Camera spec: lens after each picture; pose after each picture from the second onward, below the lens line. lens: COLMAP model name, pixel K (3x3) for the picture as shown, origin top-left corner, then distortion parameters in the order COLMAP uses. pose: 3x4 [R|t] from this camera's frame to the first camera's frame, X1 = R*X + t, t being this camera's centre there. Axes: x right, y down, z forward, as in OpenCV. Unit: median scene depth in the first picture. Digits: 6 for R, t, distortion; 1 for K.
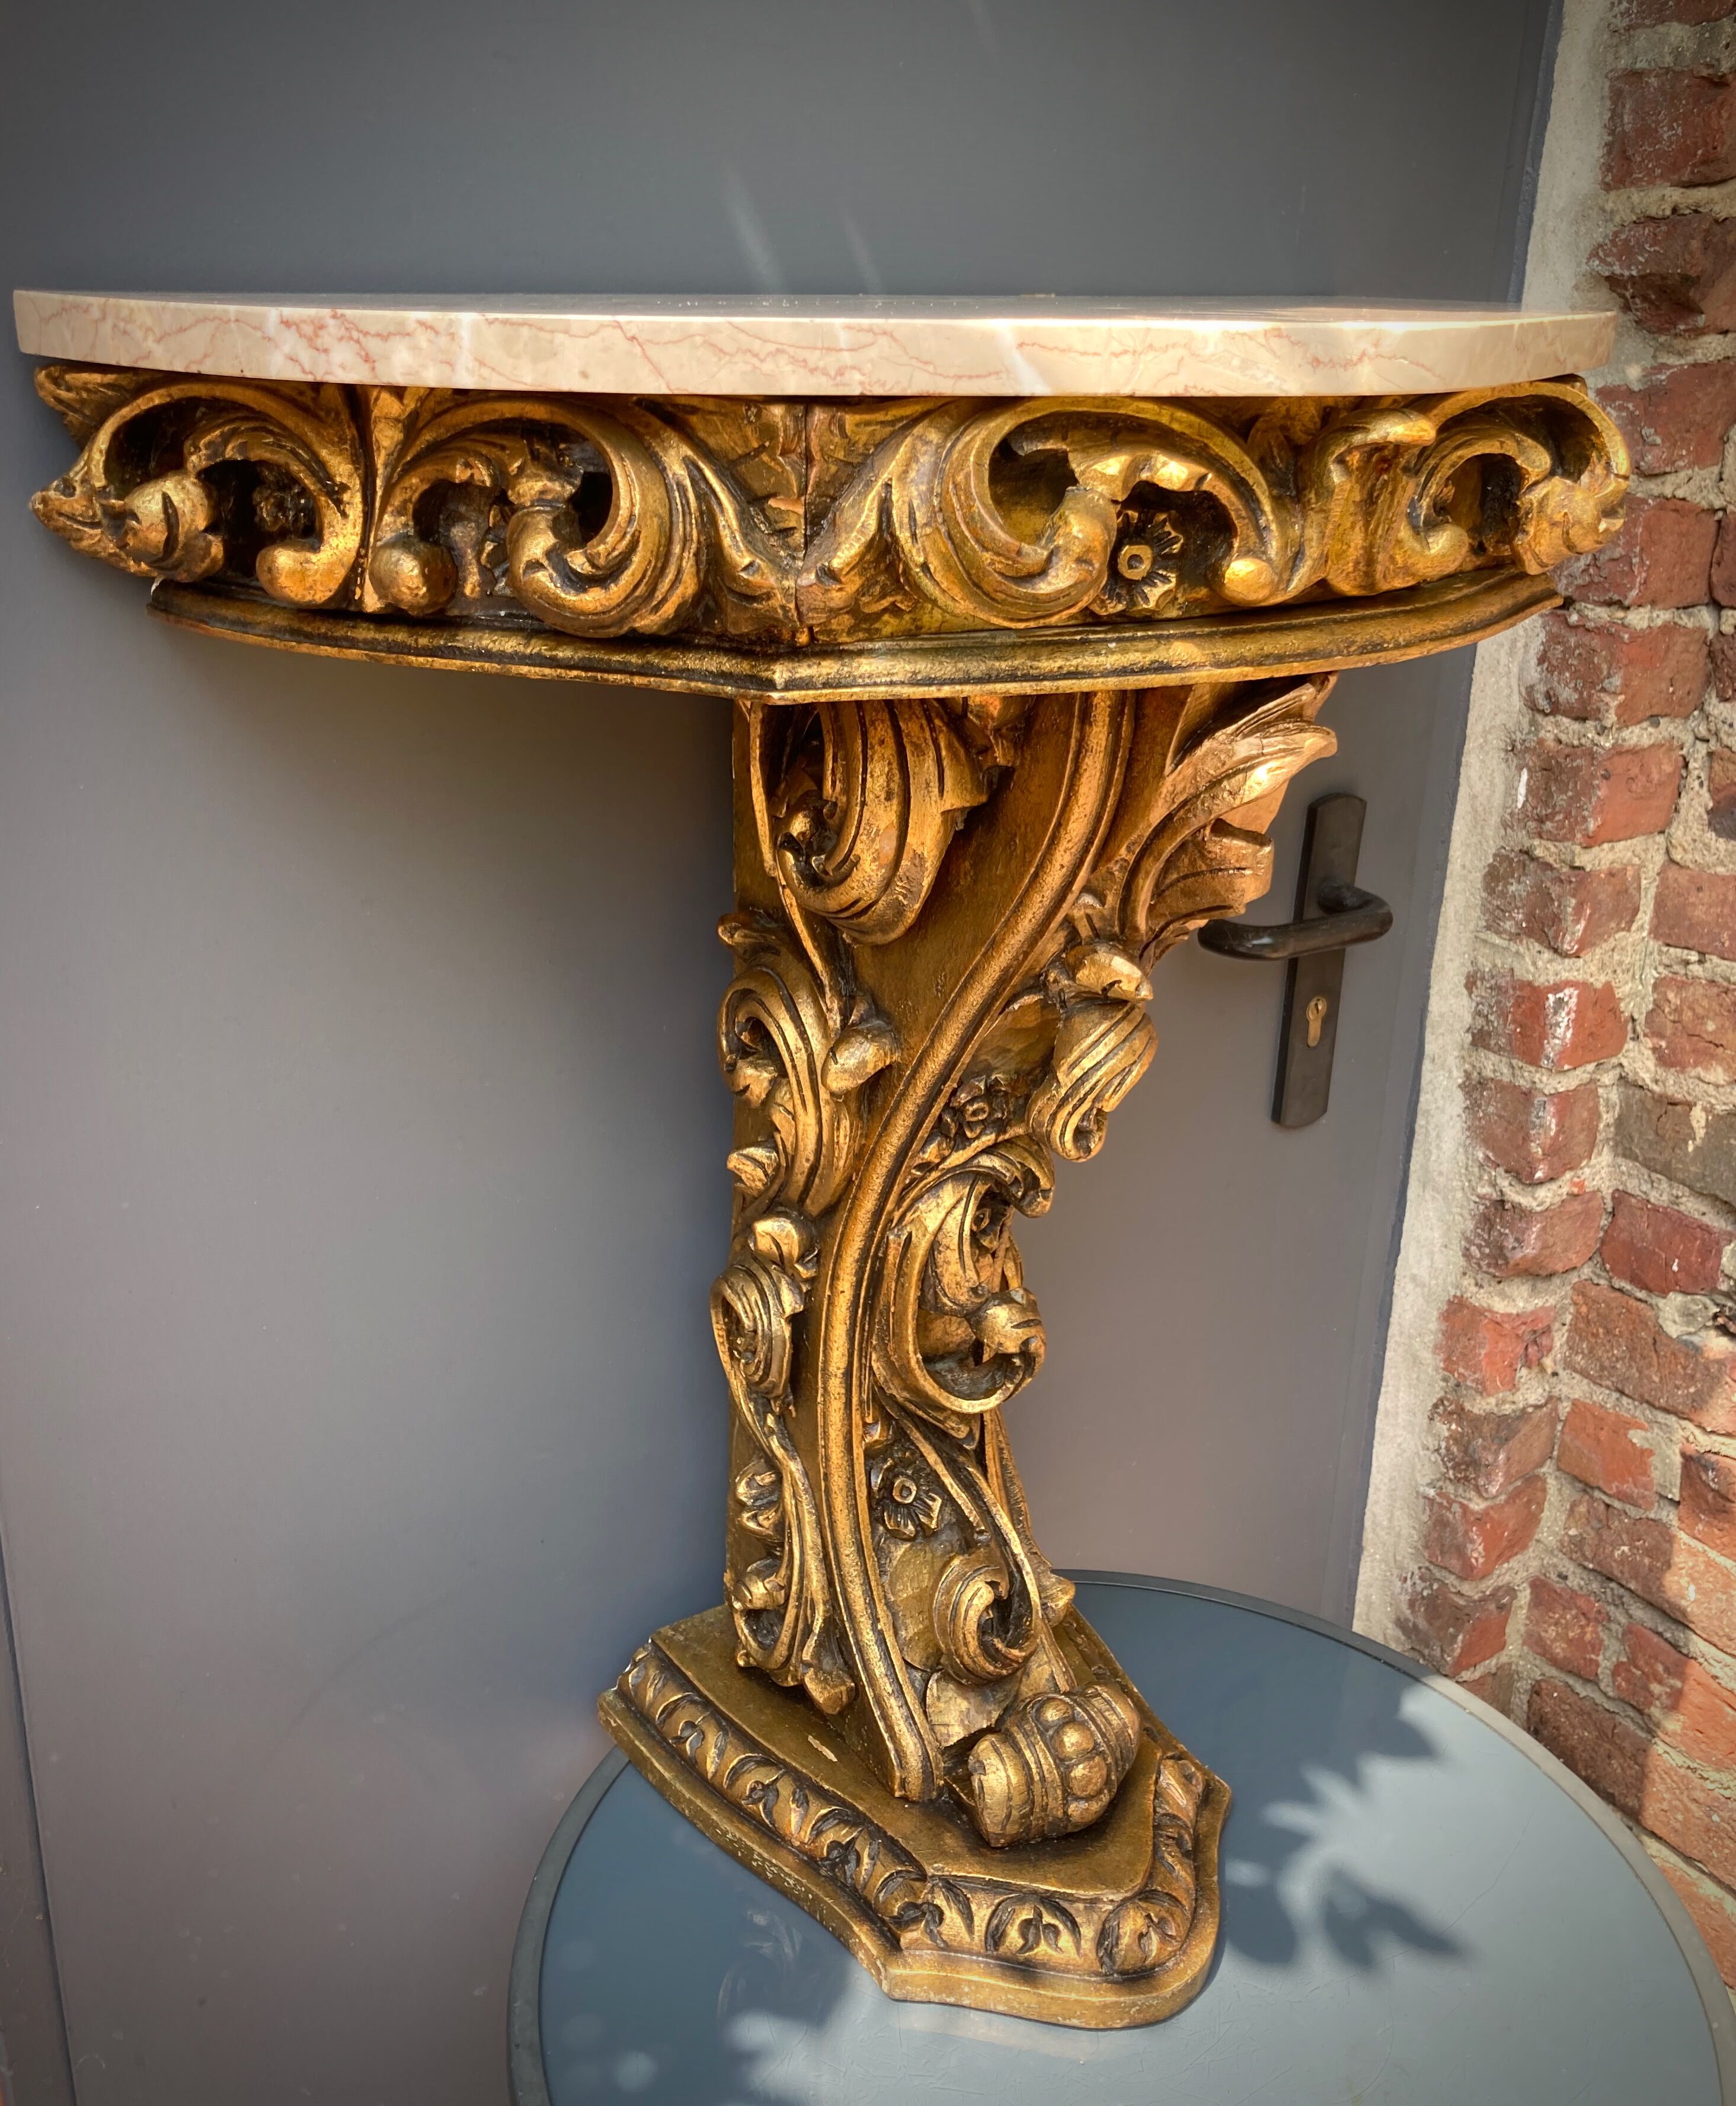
lens RADIAL K [[2068.6, 0, 885.9], [0, 2068.6, 1007.6], [0, 0, 1]] dist [0.015940, -0.011227]
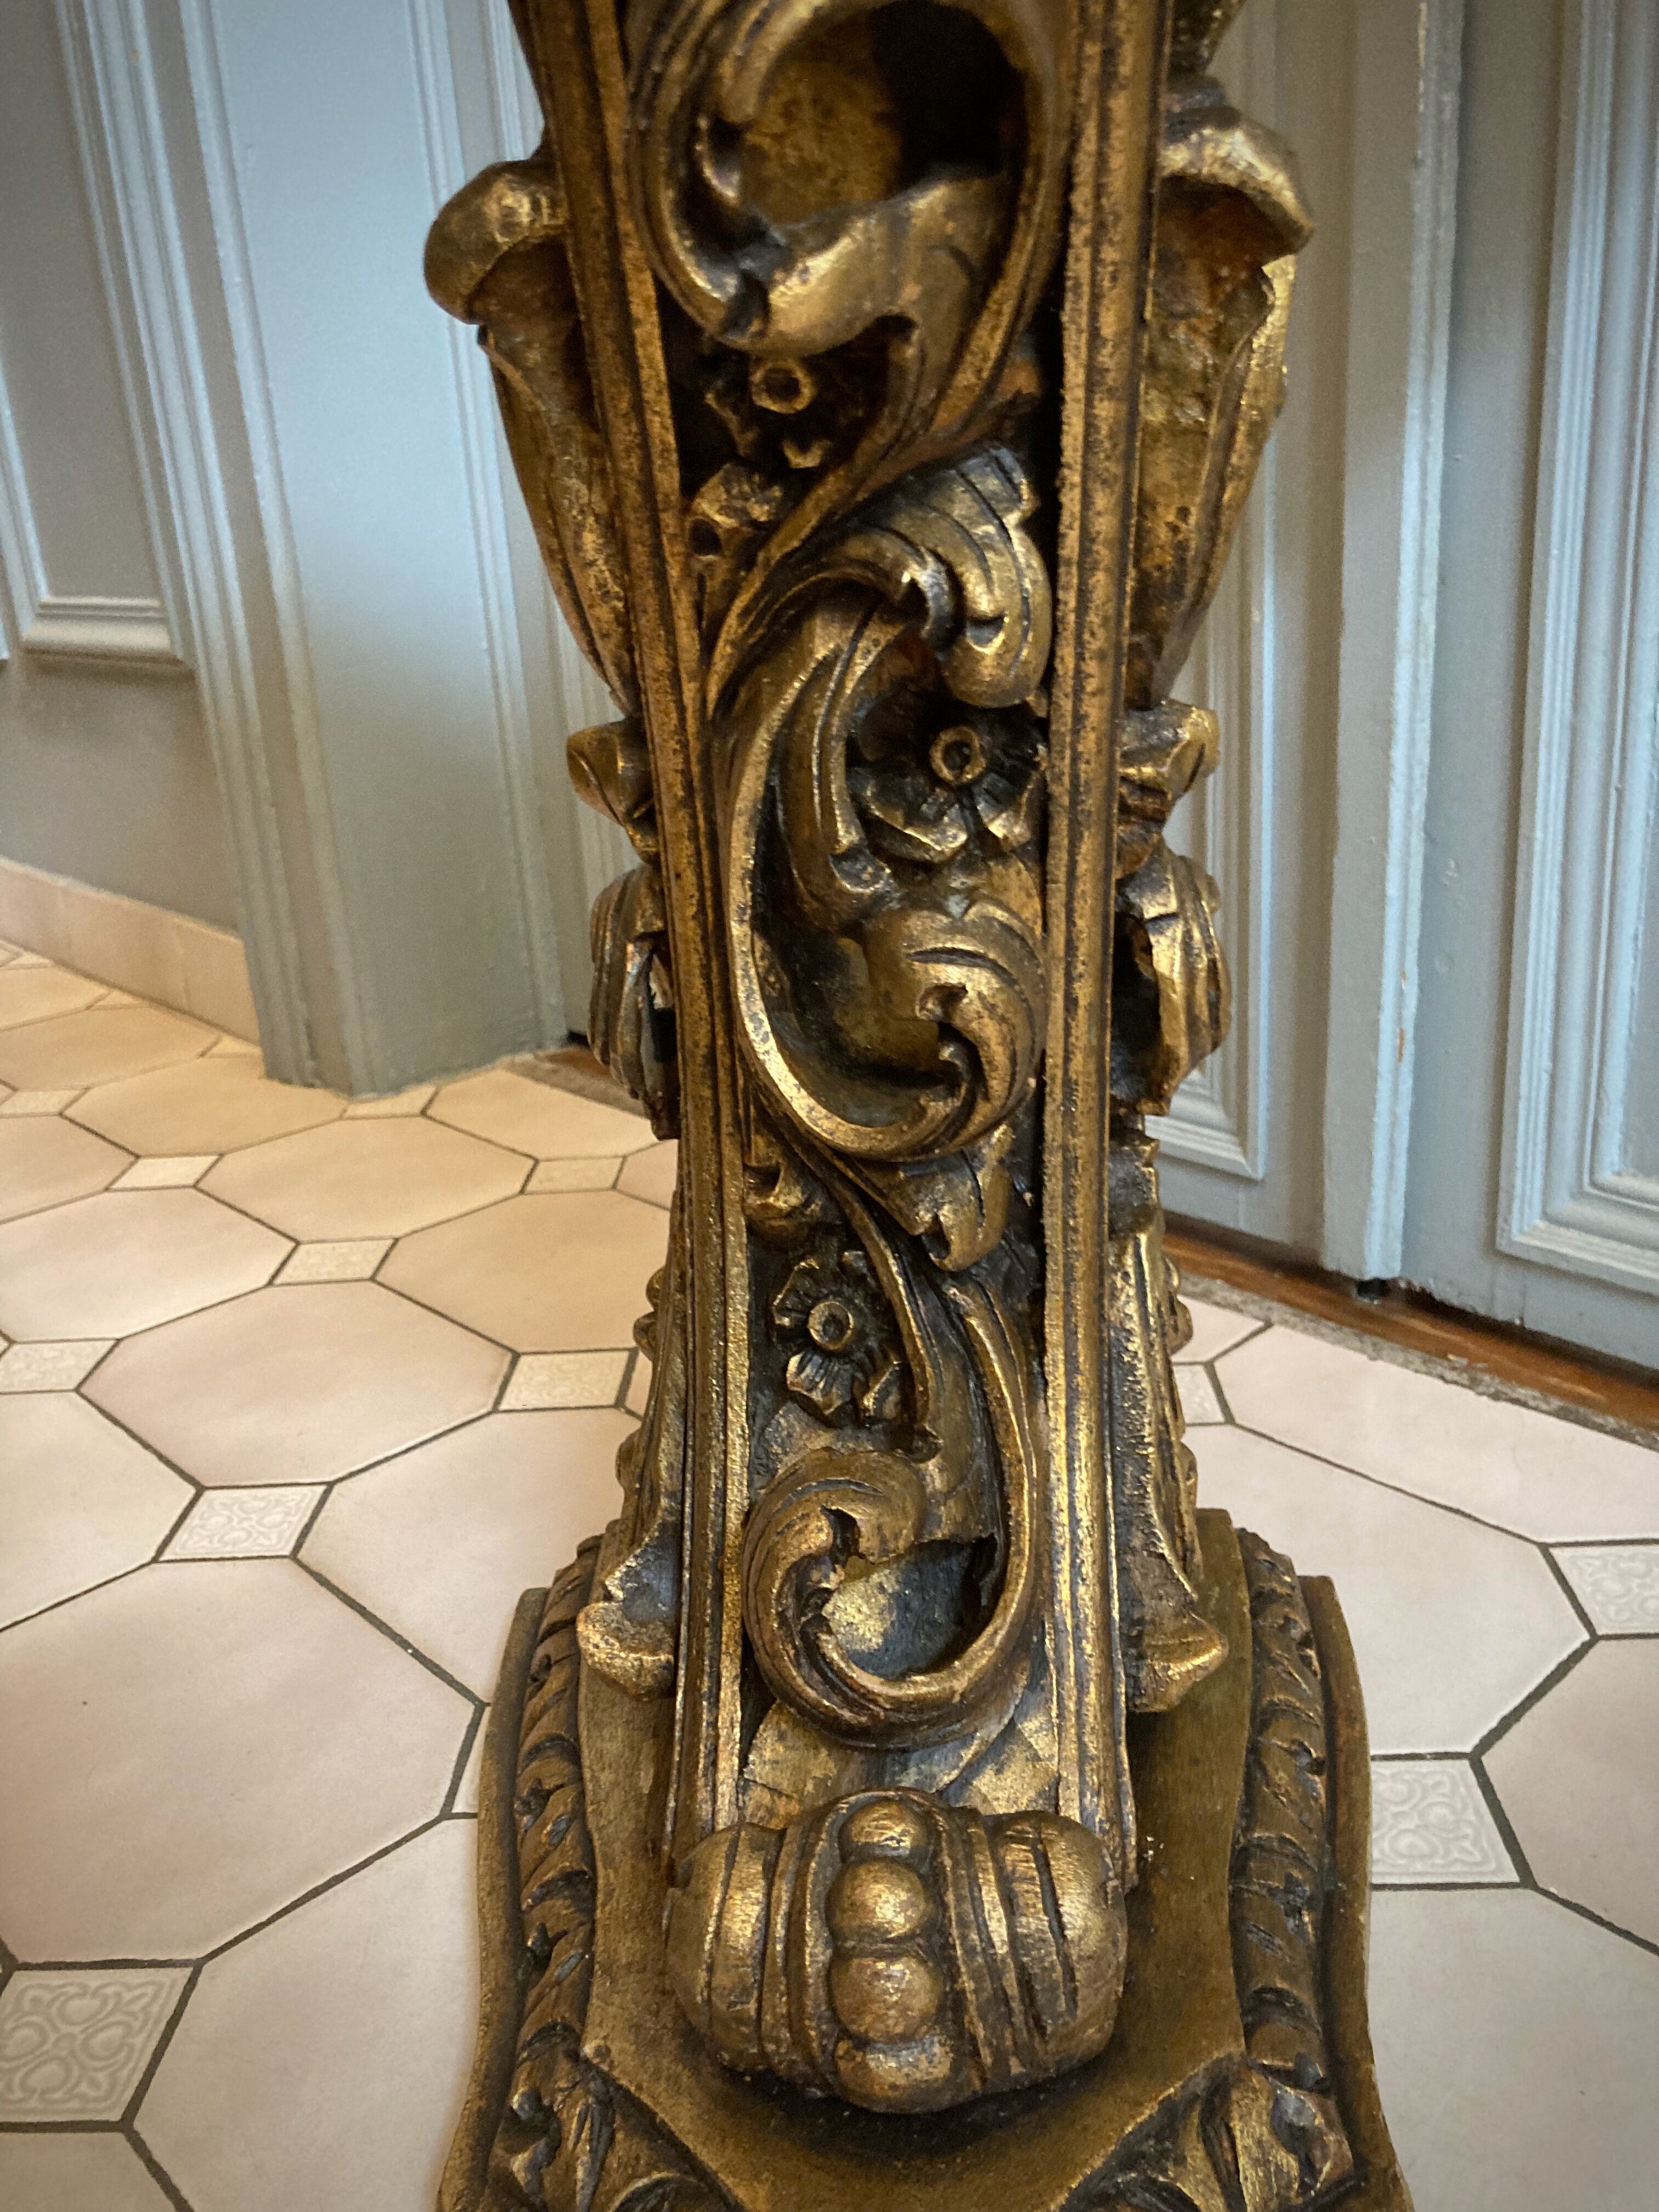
lens RADIAL K [[1857.5, 0, 827.2], [0, 1857.5, 1101.4], [0, 0, 1]] dist [0.022342, -0.037525]
pose [[0.792398, 0.137934, -0.594205, 0.293045], [-0.146885, 0.988583, 0.033604, 0.176028], [0.592055, 0.060652, 0.803612, 0.673835]]
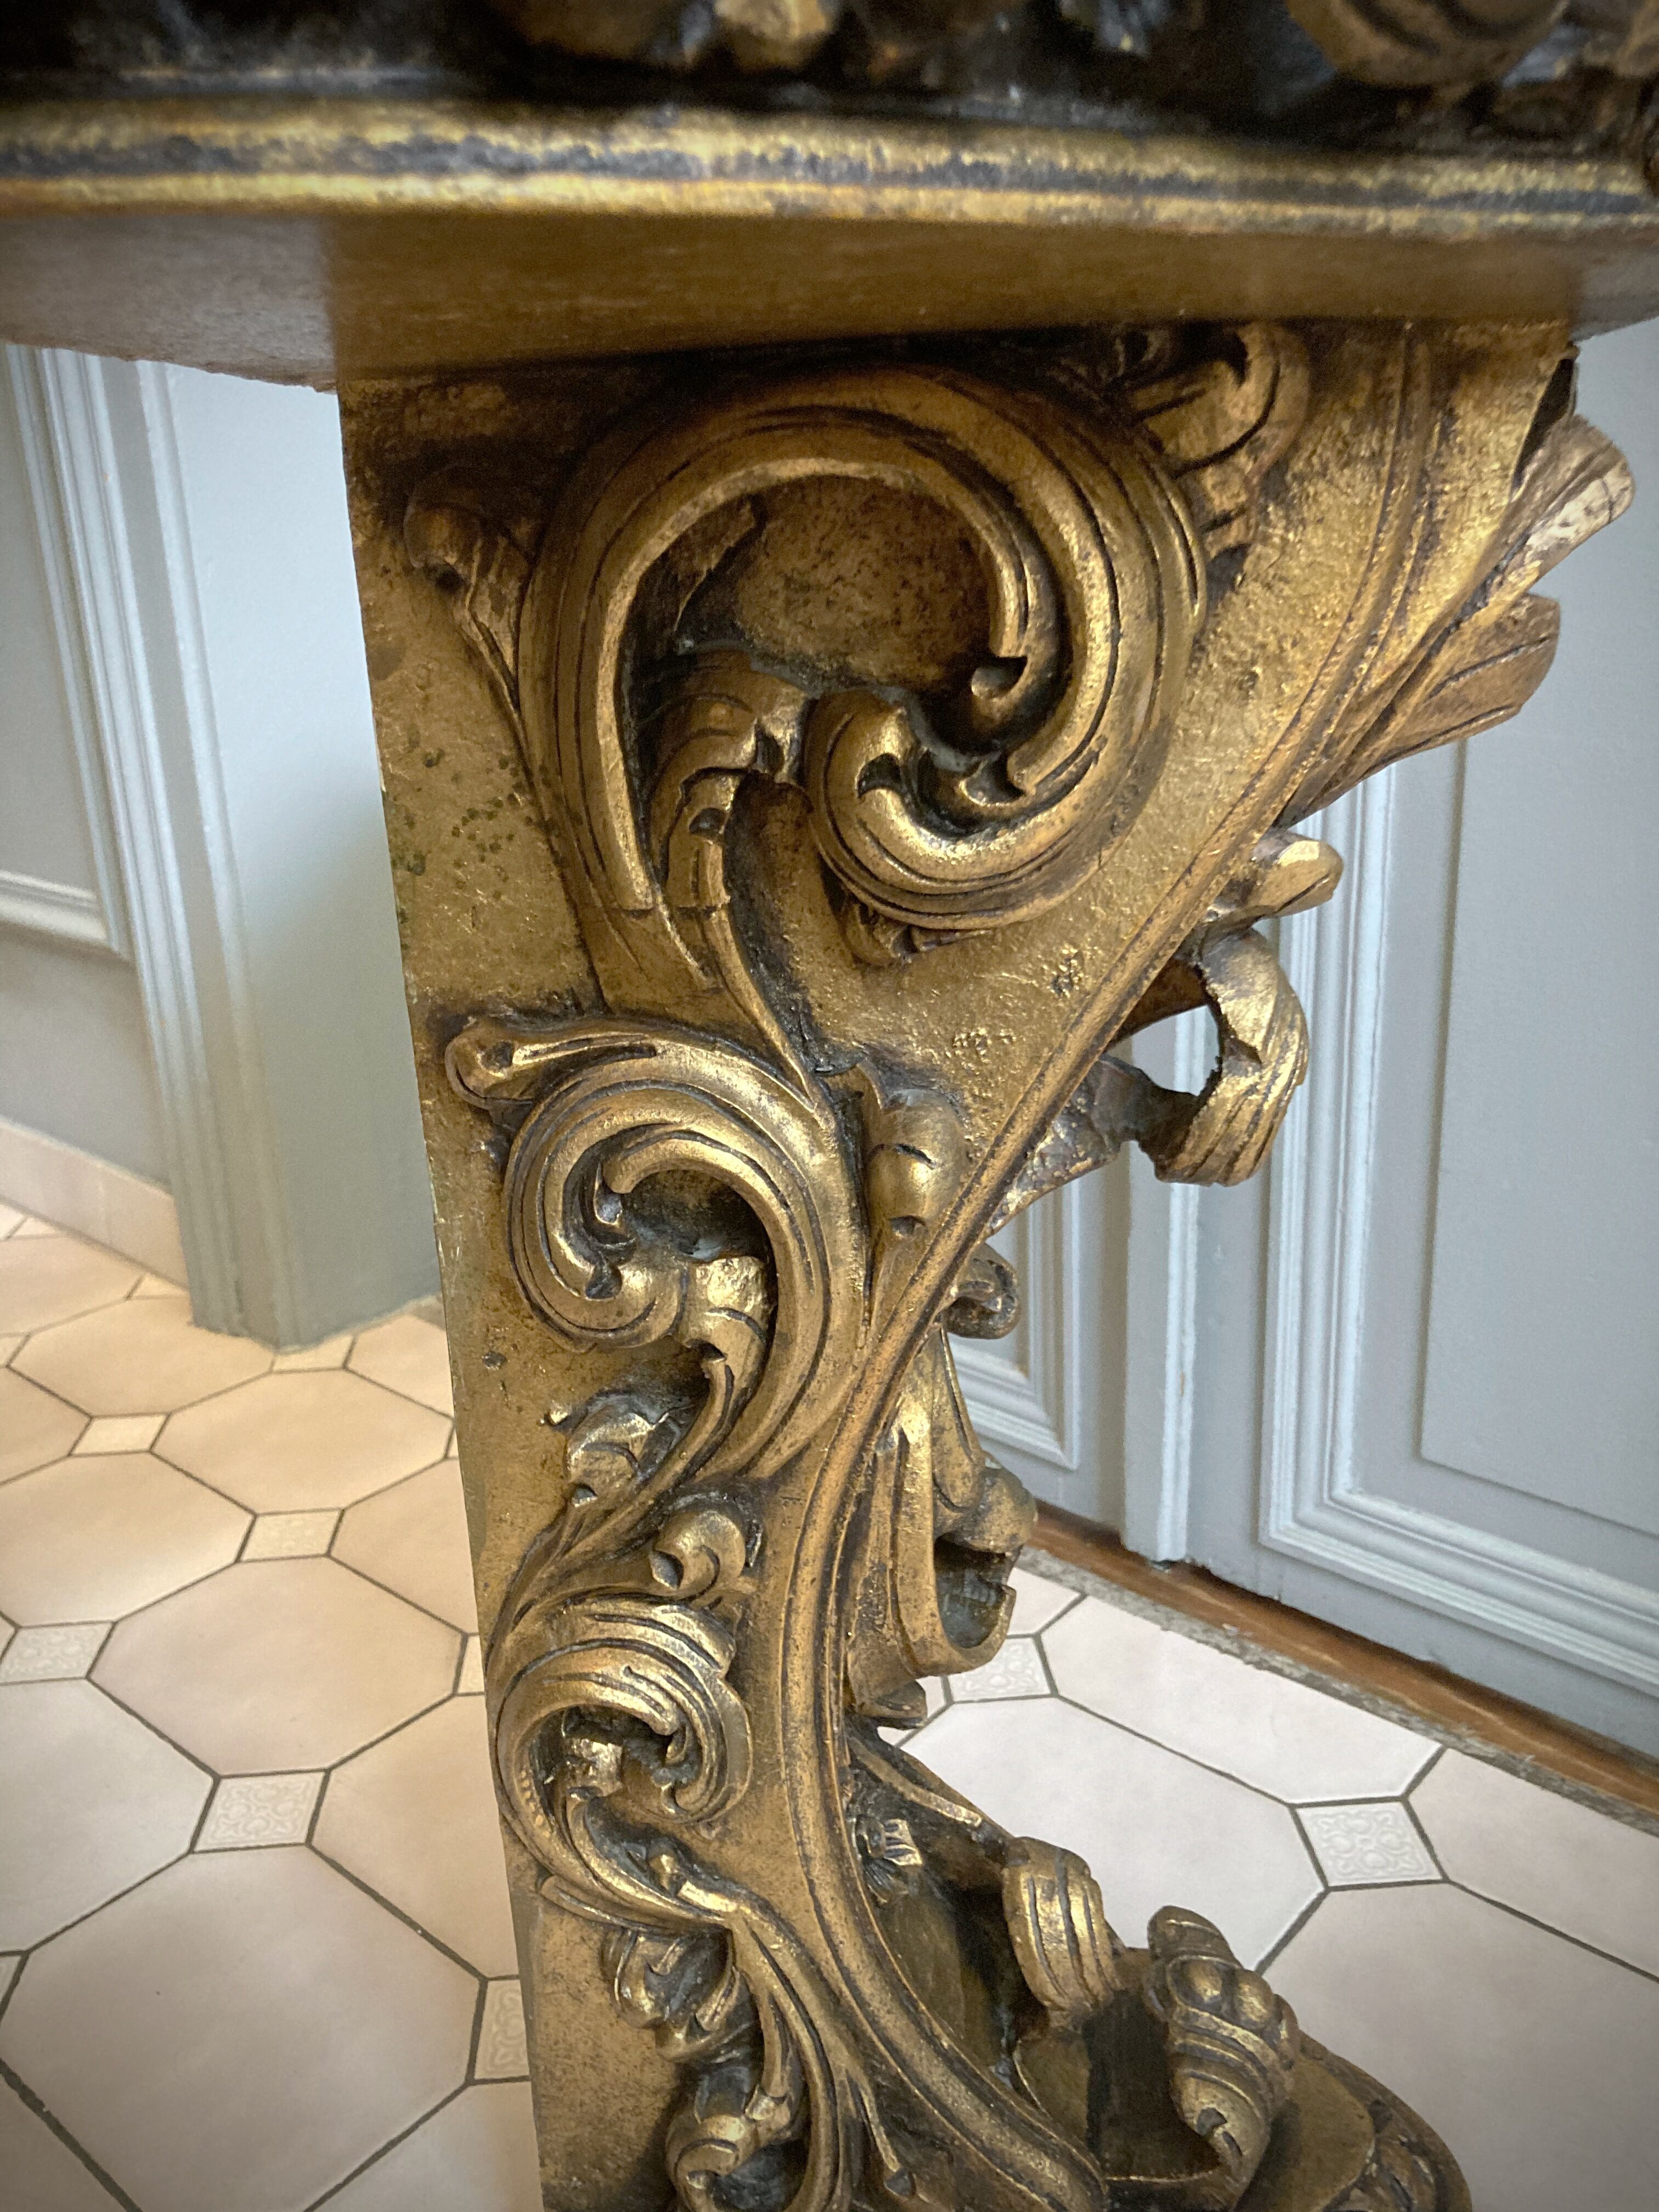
lens RADIAL K [[1865.8, 0, 814.8], [0, 1865.8, 1090.8], [0, 0, 1]] dist [-0.002499, 0.011908]
pose [[0.846953, 0.118669, -0.518255, 0.347823], [-0.142999, 0.989698, -0.007076, 0.020090], [0.512076, 0.080103, 0.855197, 0.474923]]
